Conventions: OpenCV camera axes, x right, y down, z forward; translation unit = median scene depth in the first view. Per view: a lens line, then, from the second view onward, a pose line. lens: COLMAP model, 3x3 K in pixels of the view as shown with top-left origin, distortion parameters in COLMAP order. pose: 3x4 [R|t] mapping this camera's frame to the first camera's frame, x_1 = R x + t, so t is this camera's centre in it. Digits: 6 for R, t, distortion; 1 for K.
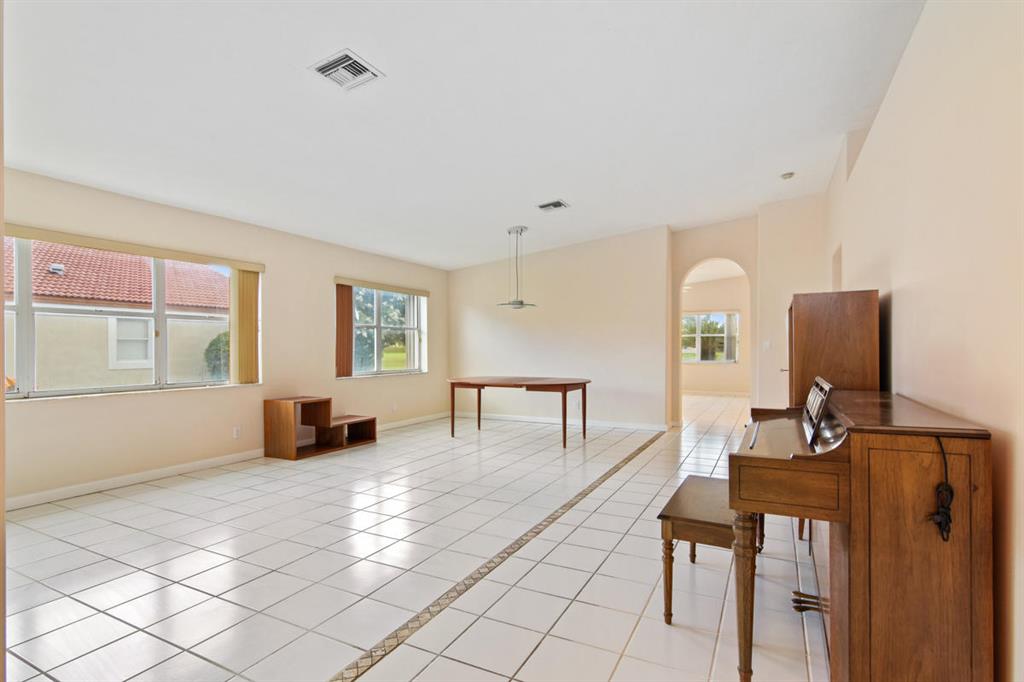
lens RADIAL K [[502.3, 0, 514.2], [0, 502.3, 338.7], [0, 0, 1]] dist [0.001532, -0.000943]
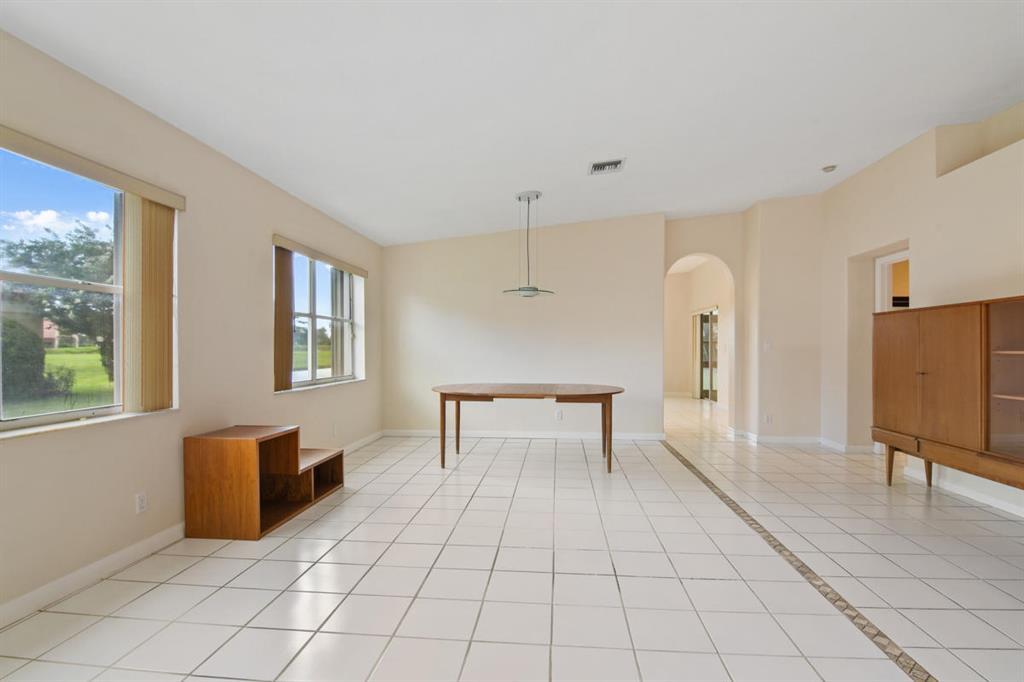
lens RADIAL K [[502.5, 0, 517.2], [0, 502.5, 342.9], [0, 0, 1]] dist [0.016987, -0.016090]
pose [[0.925125, 0.009271, 0.379549, -0.358345], [-0.012888, 0.999893, 0.006991, 0.006986], [-0.379443, -0.011359, 0.925145, 0.328372]]
